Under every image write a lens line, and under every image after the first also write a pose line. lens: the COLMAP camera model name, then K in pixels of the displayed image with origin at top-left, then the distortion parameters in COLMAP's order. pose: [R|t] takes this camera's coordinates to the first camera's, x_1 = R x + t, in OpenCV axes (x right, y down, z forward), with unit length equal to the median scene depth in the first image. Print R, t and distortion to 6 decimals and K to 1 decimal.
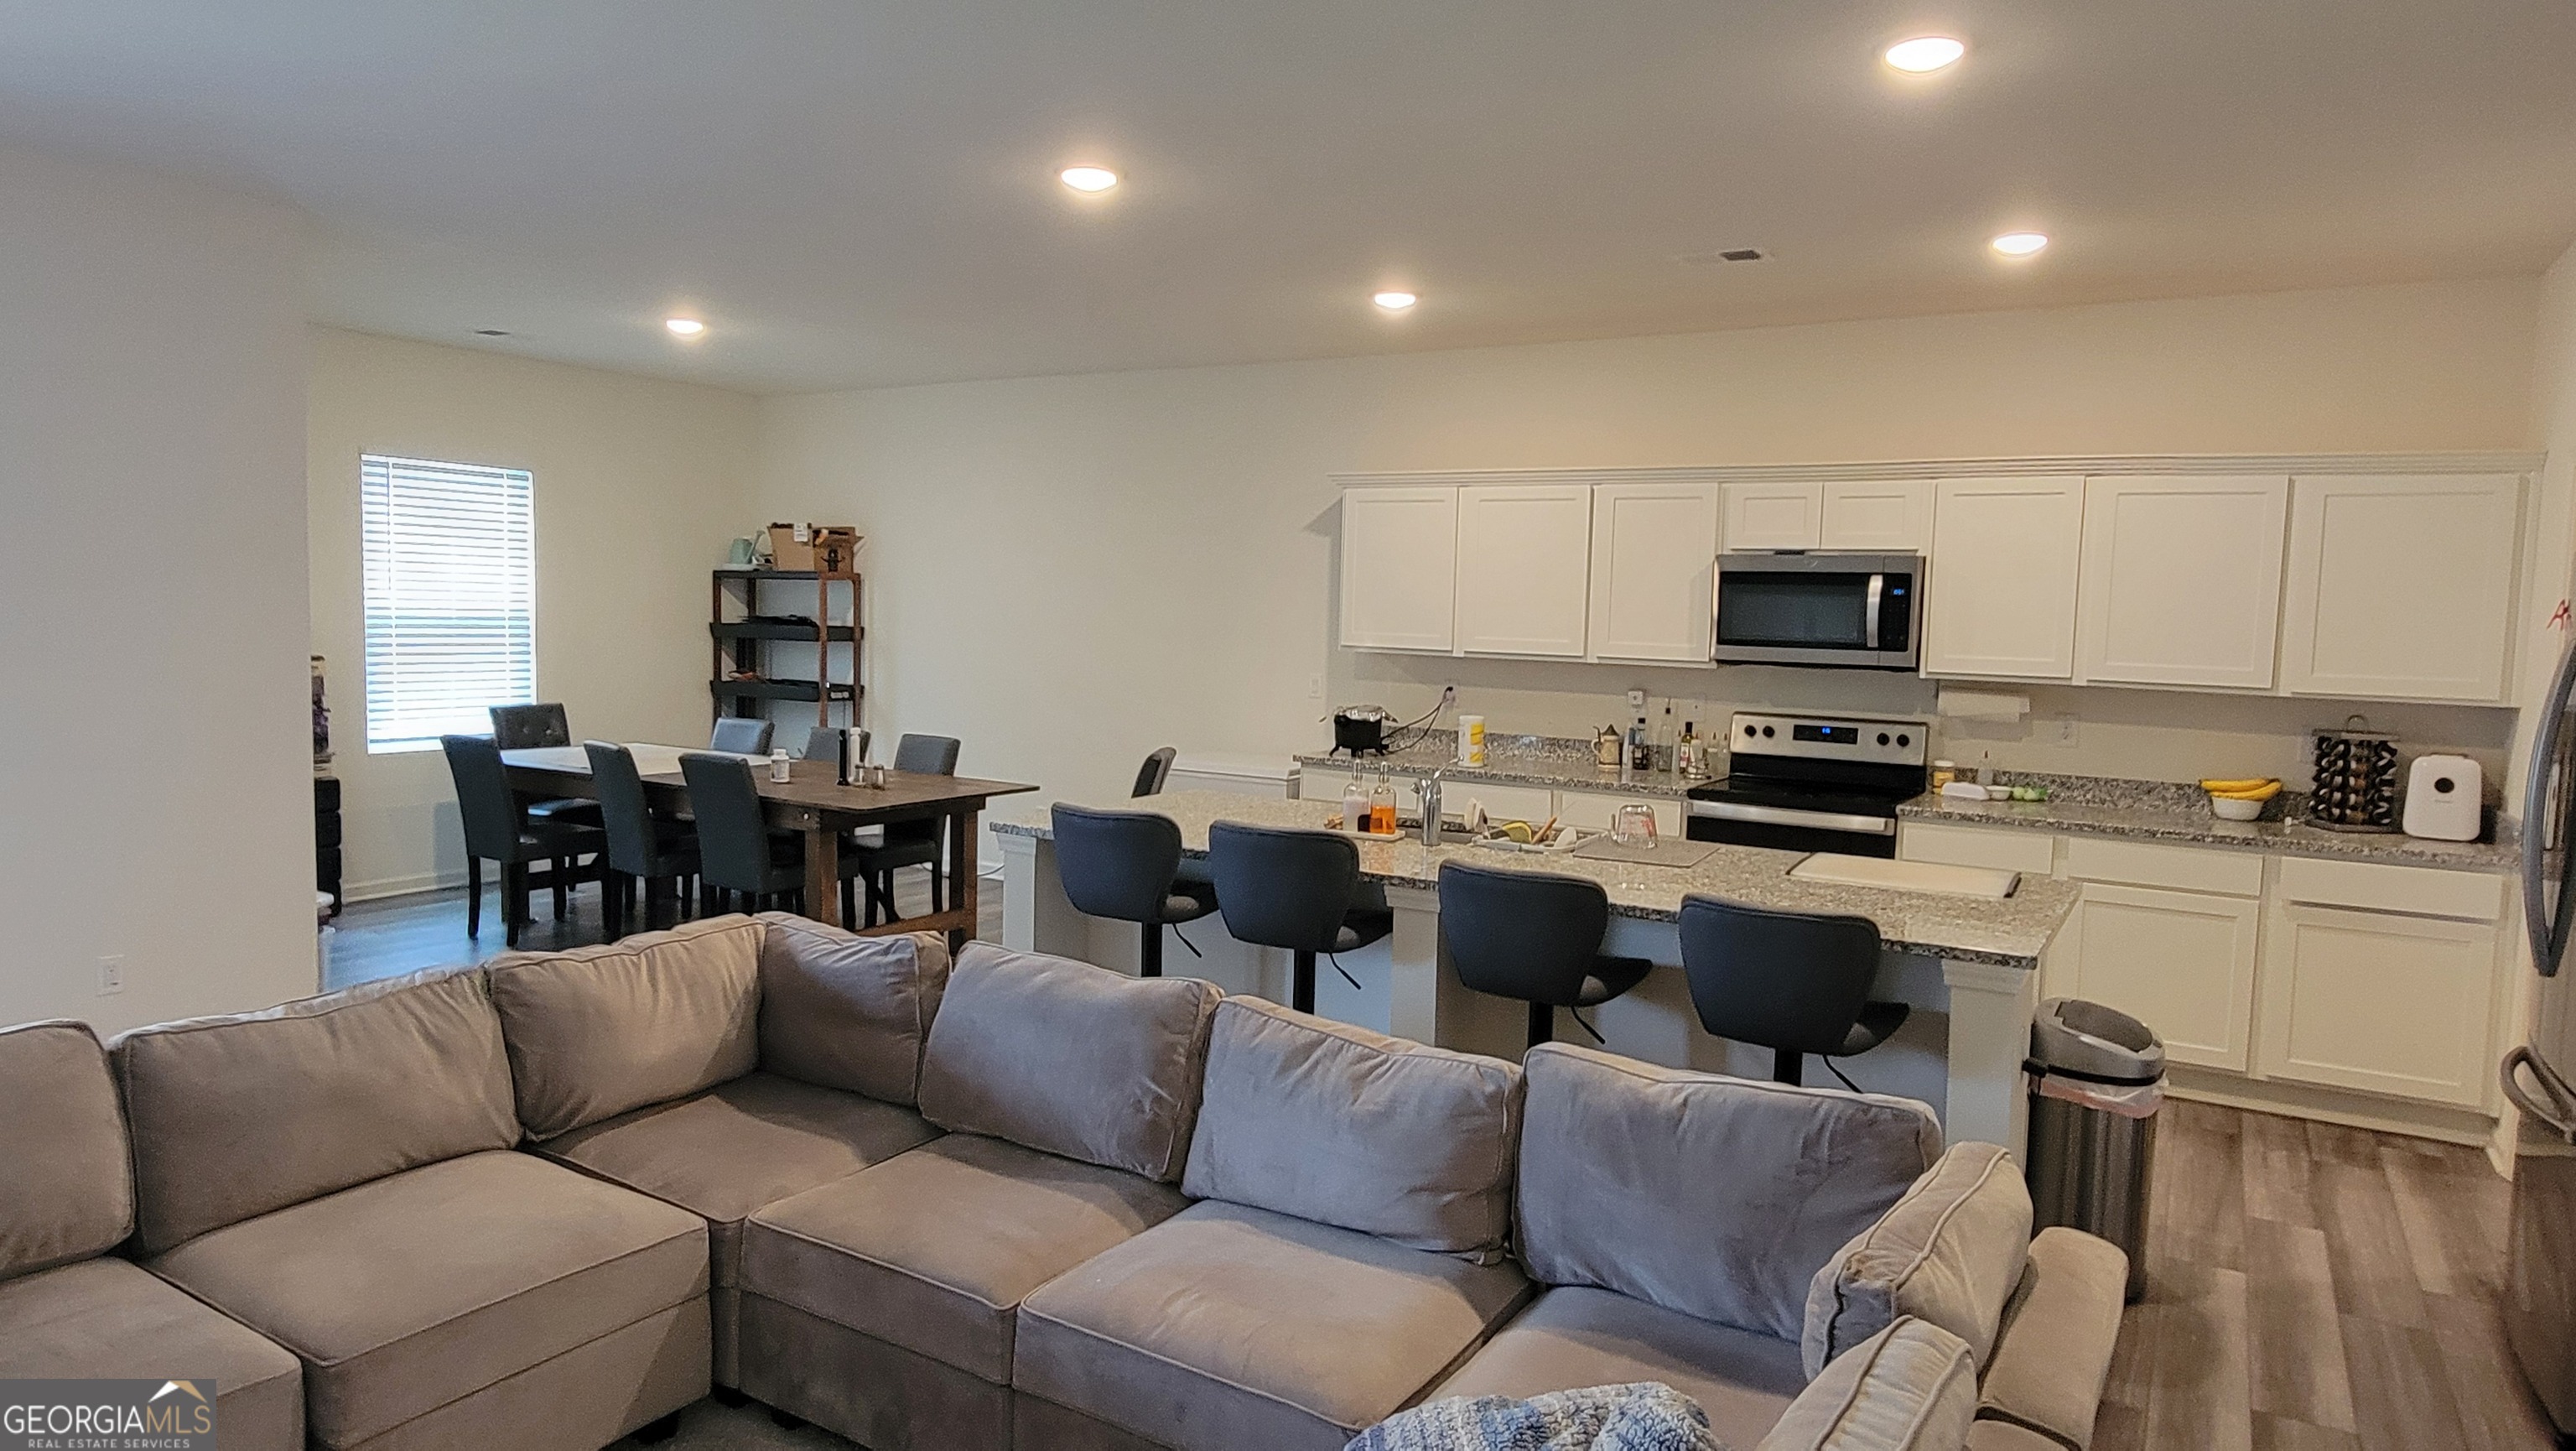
lens RADIAL K [[1547.6, 0, 1281.0], [0, 1547.6, 723.8], [0, 0, 1]] dist [0.000732, -0.001962]
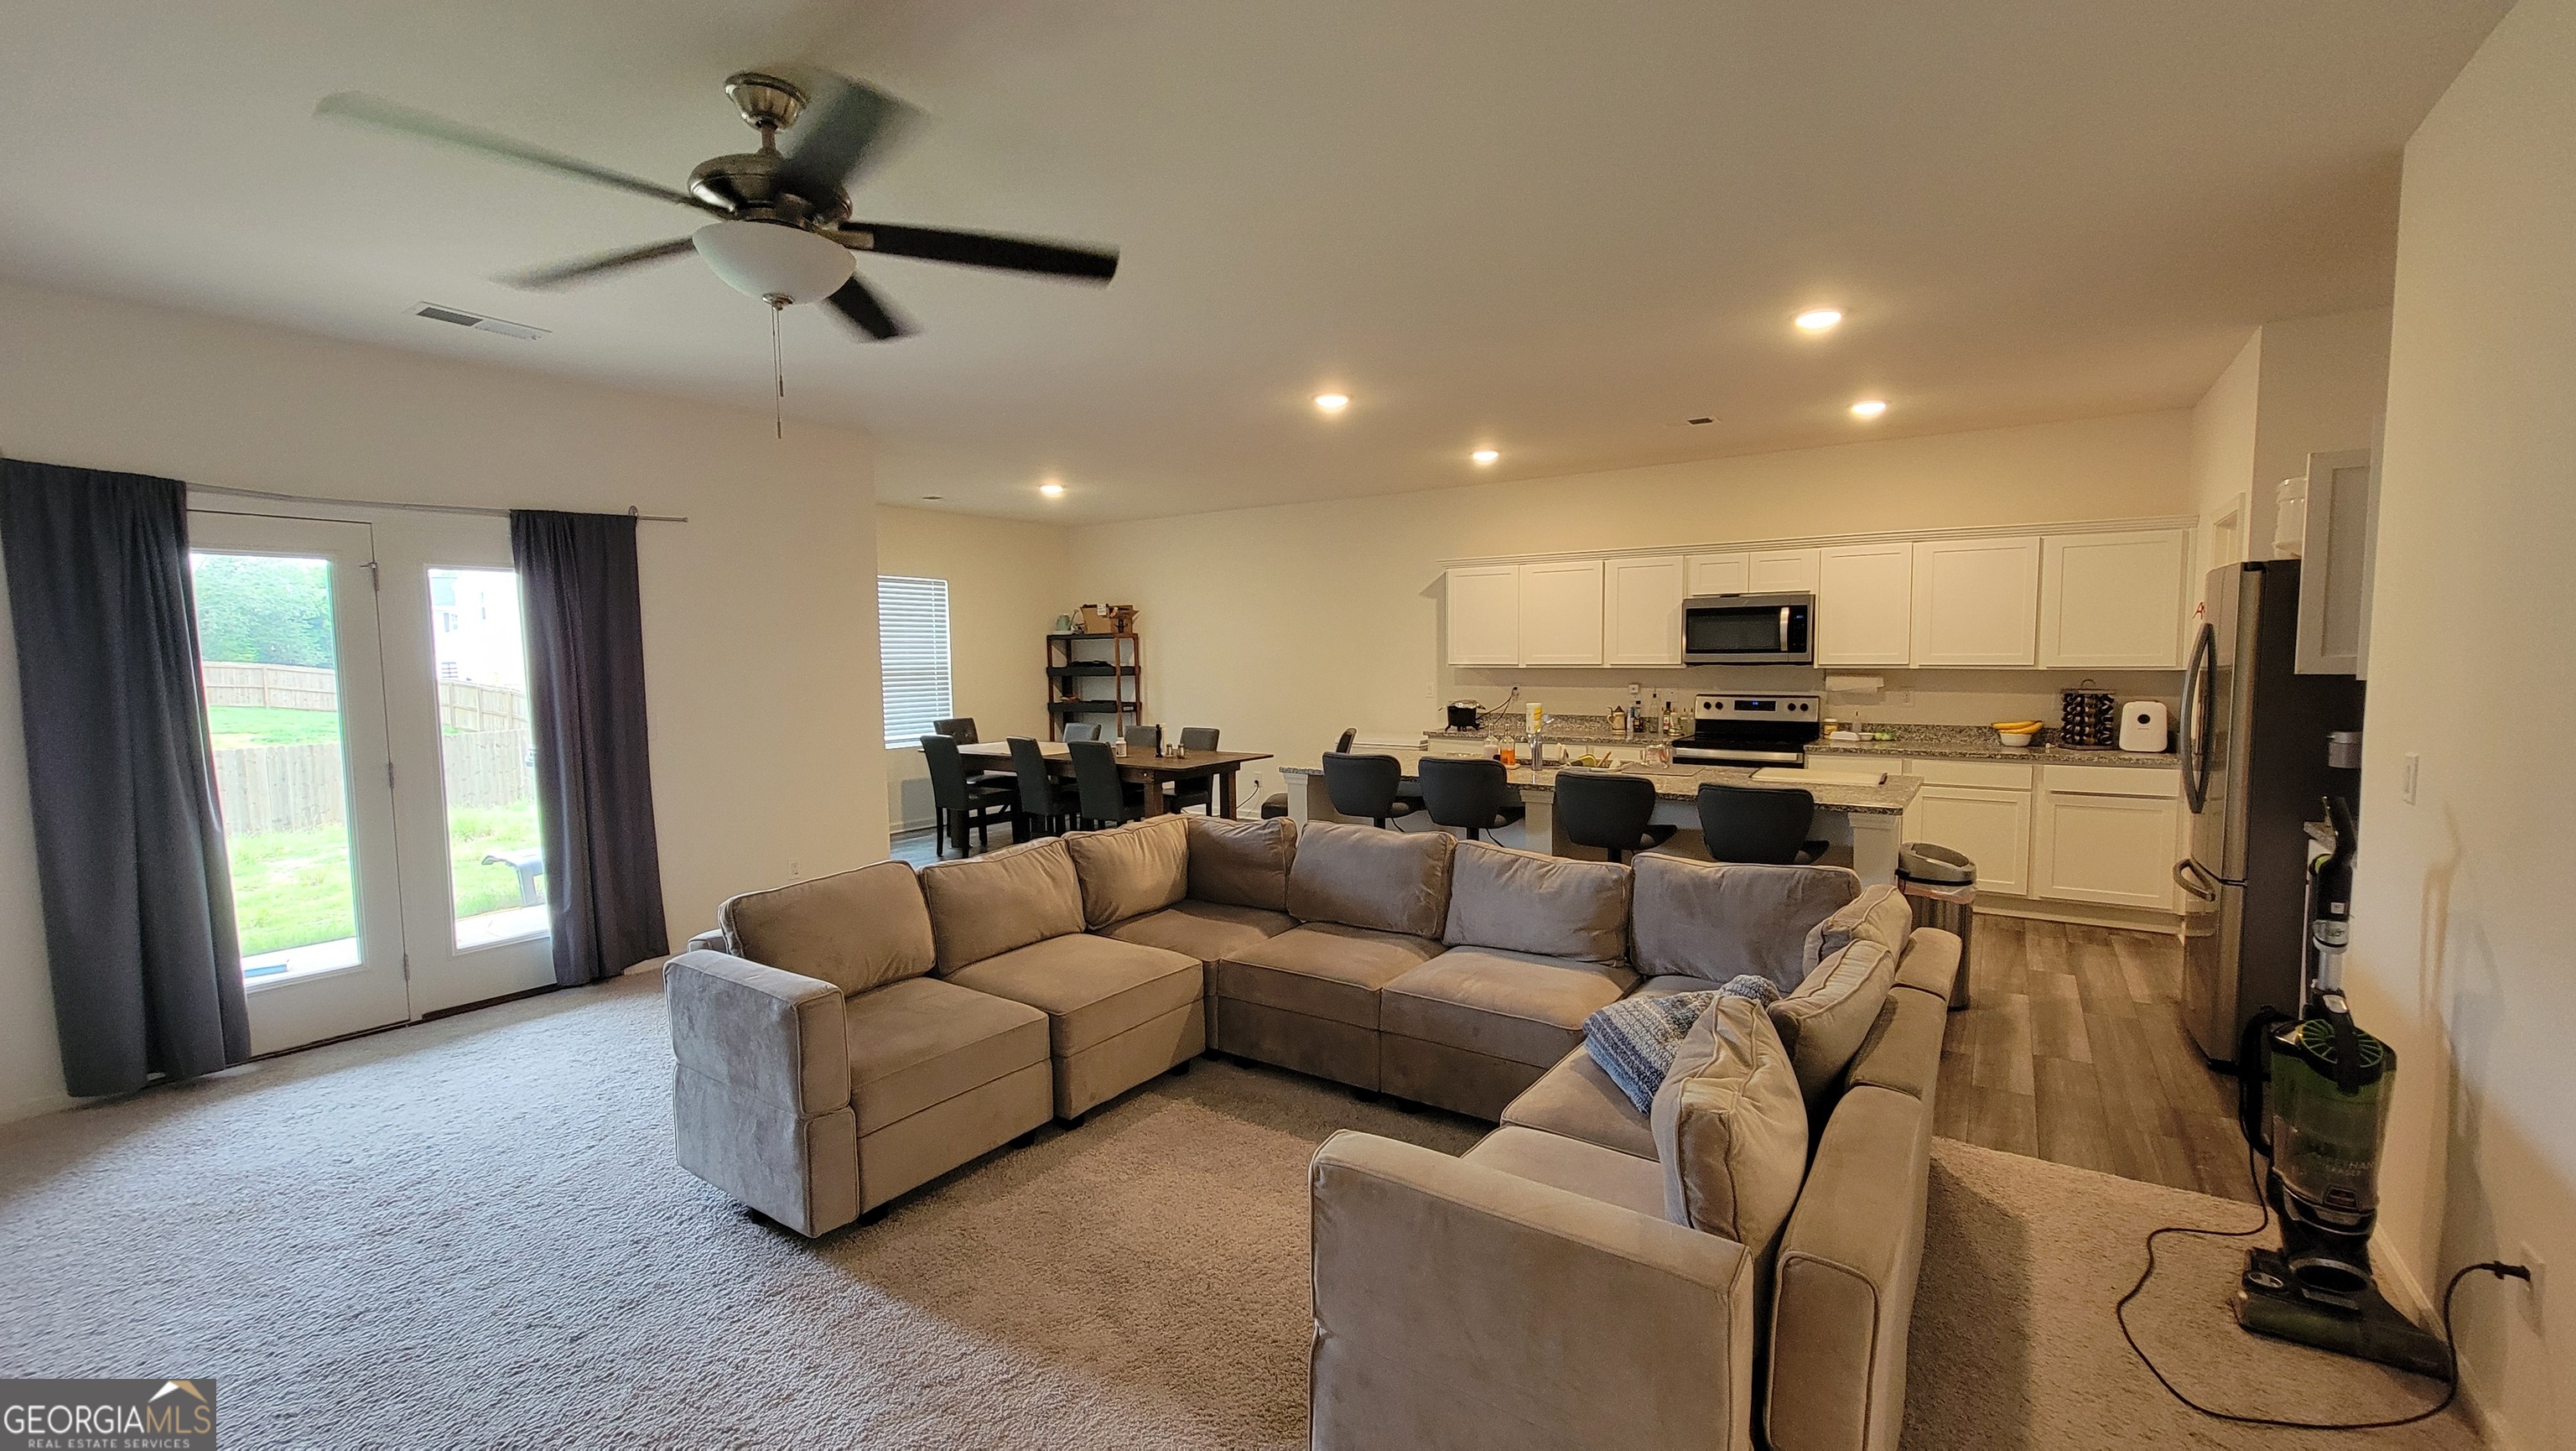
lens RADIAL K [[1047.8, 0, 1290.9], [0, 1047.8, 728.5], [0, 0, 1]] dist [-0.001960, 0.000566]
pose [[0.997927, -0.034726, -0.054187, -0.094580], [0.034597, 0.999396, -0.003316, 0.020859], [0.054269, 0.001435, 0.998525, -0.160512]]
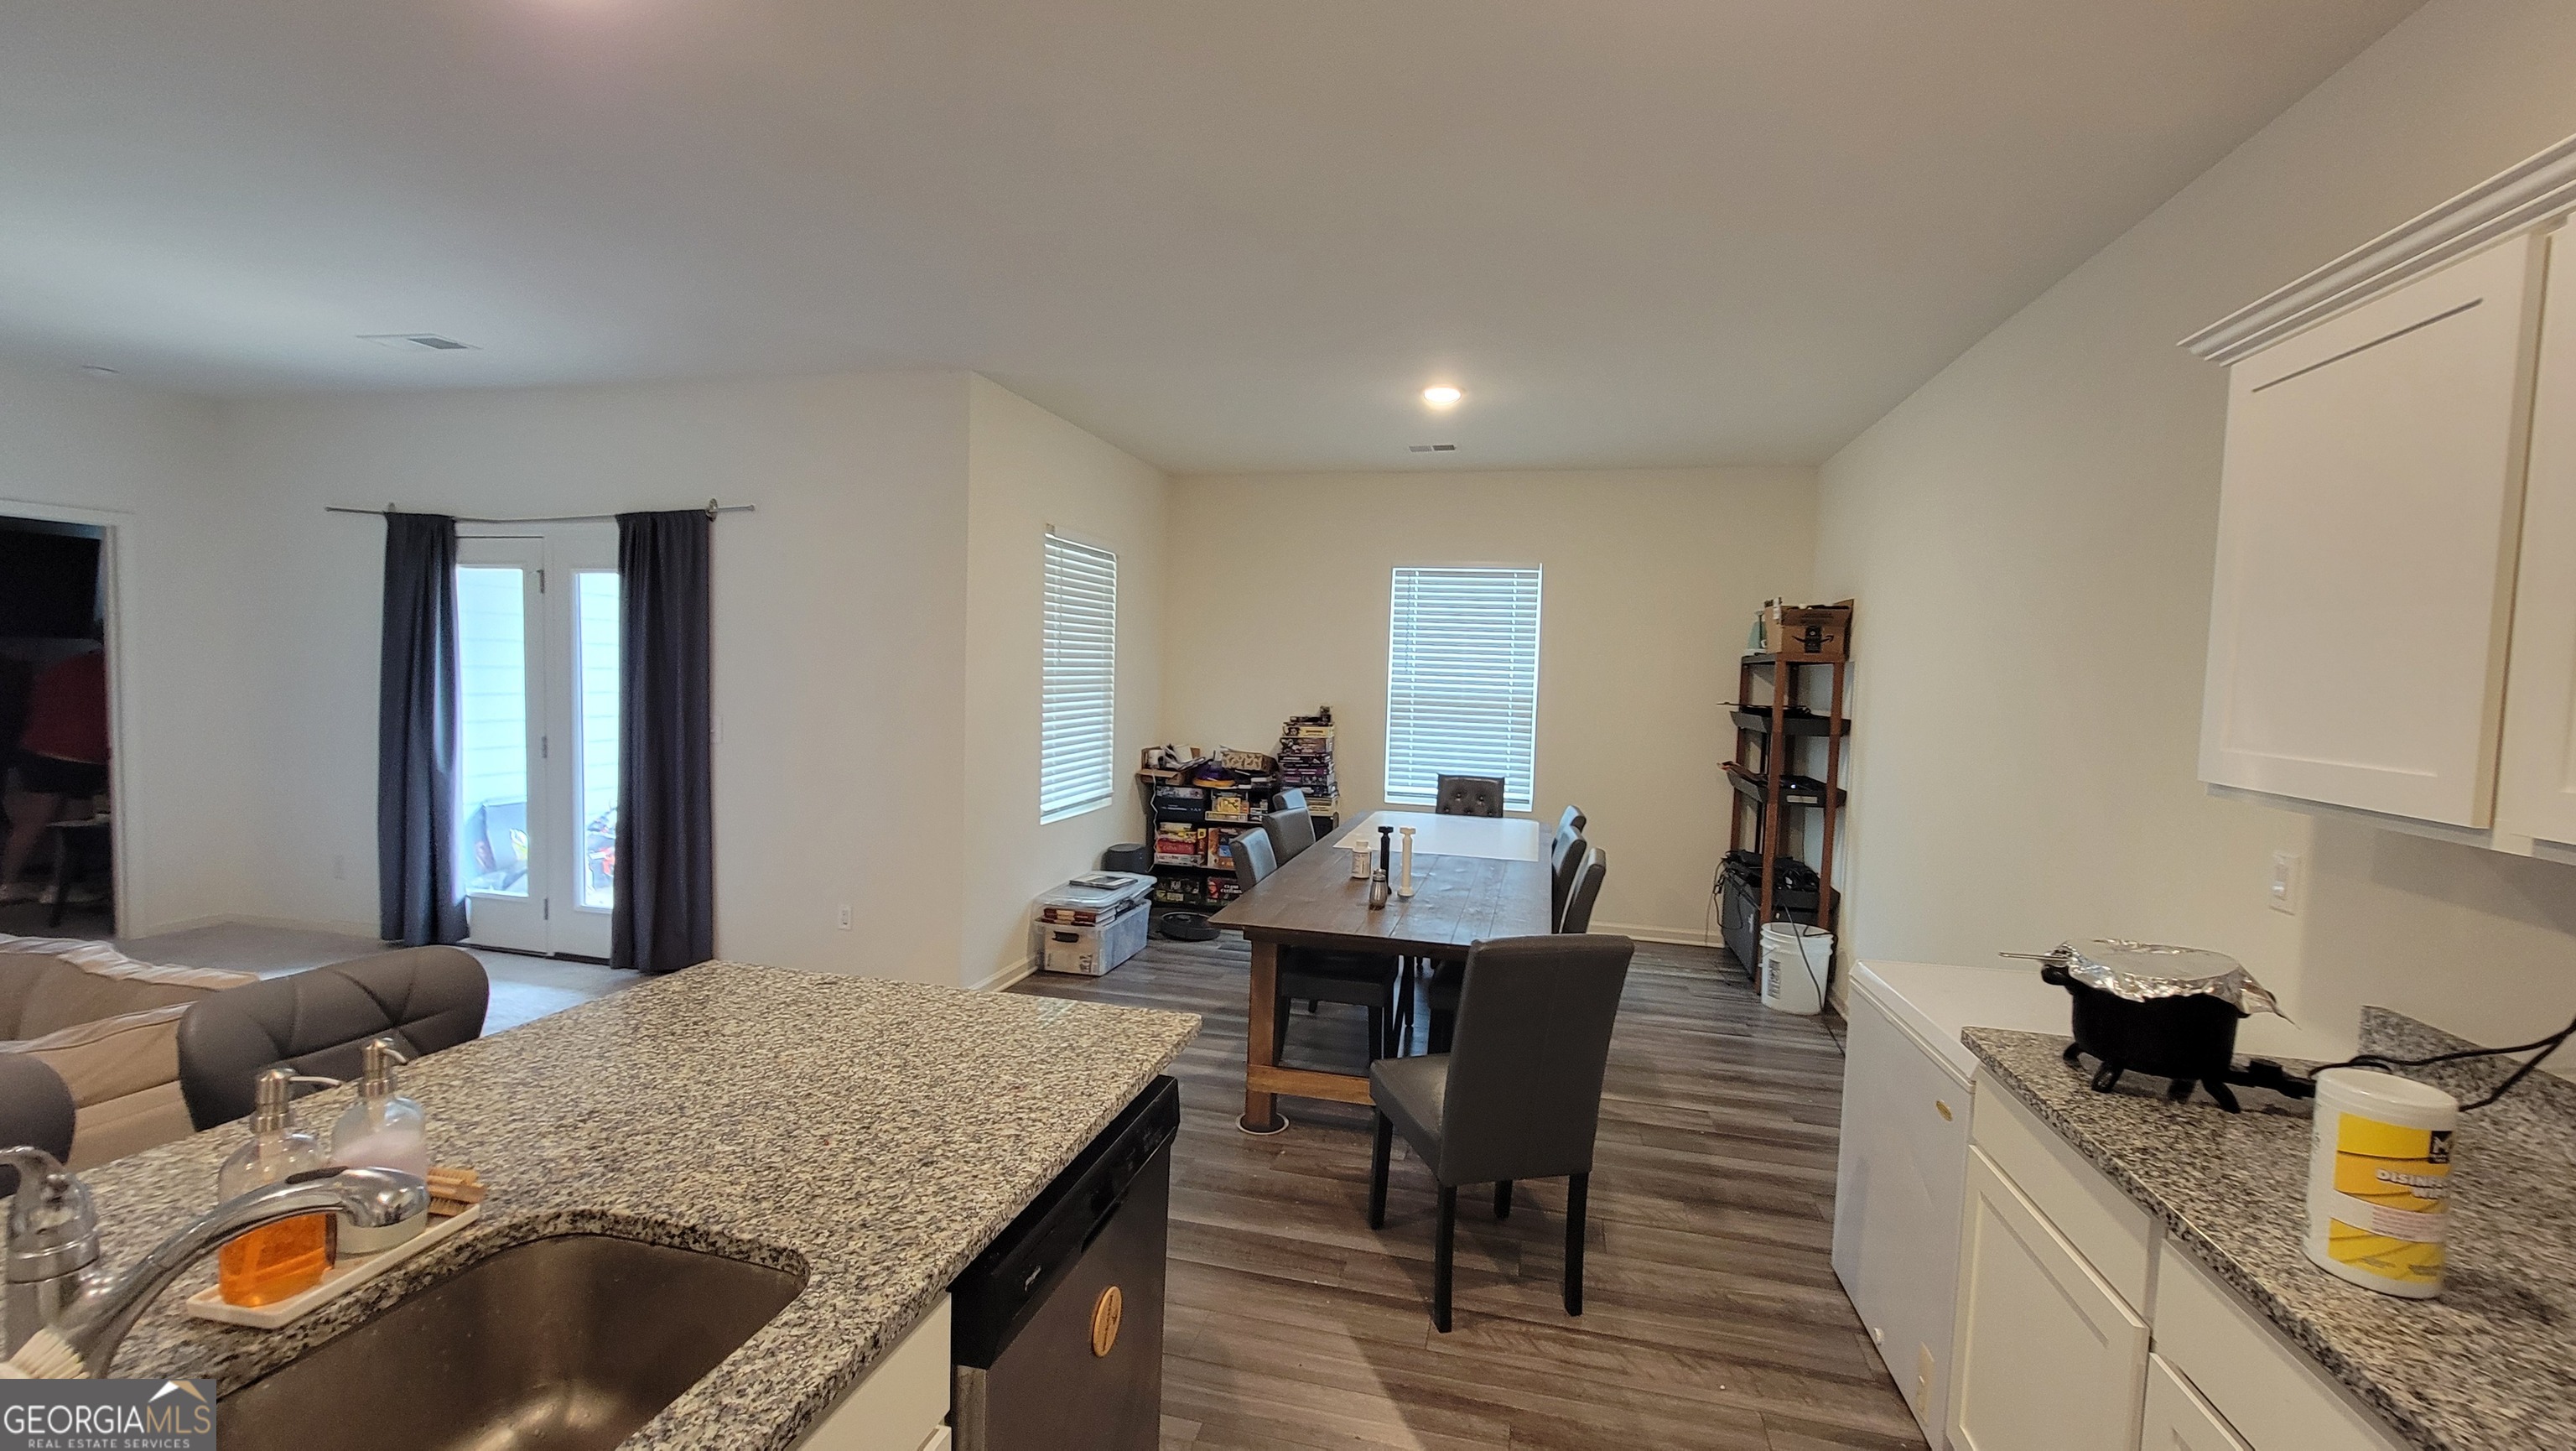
lens RADIAL K [[1047.8, 0, 1290.9], [0, 1047.8, 728.5], [0, 0, 1]] dist [-0.001960, 0.000566]
pose [[0.299961, 0.037496, -0.953214, 0.294276], [-0.095041, 0.995430, 0.009248, -0.061277], [0.949205, 0.087821, 0.302154, 0.967001]]
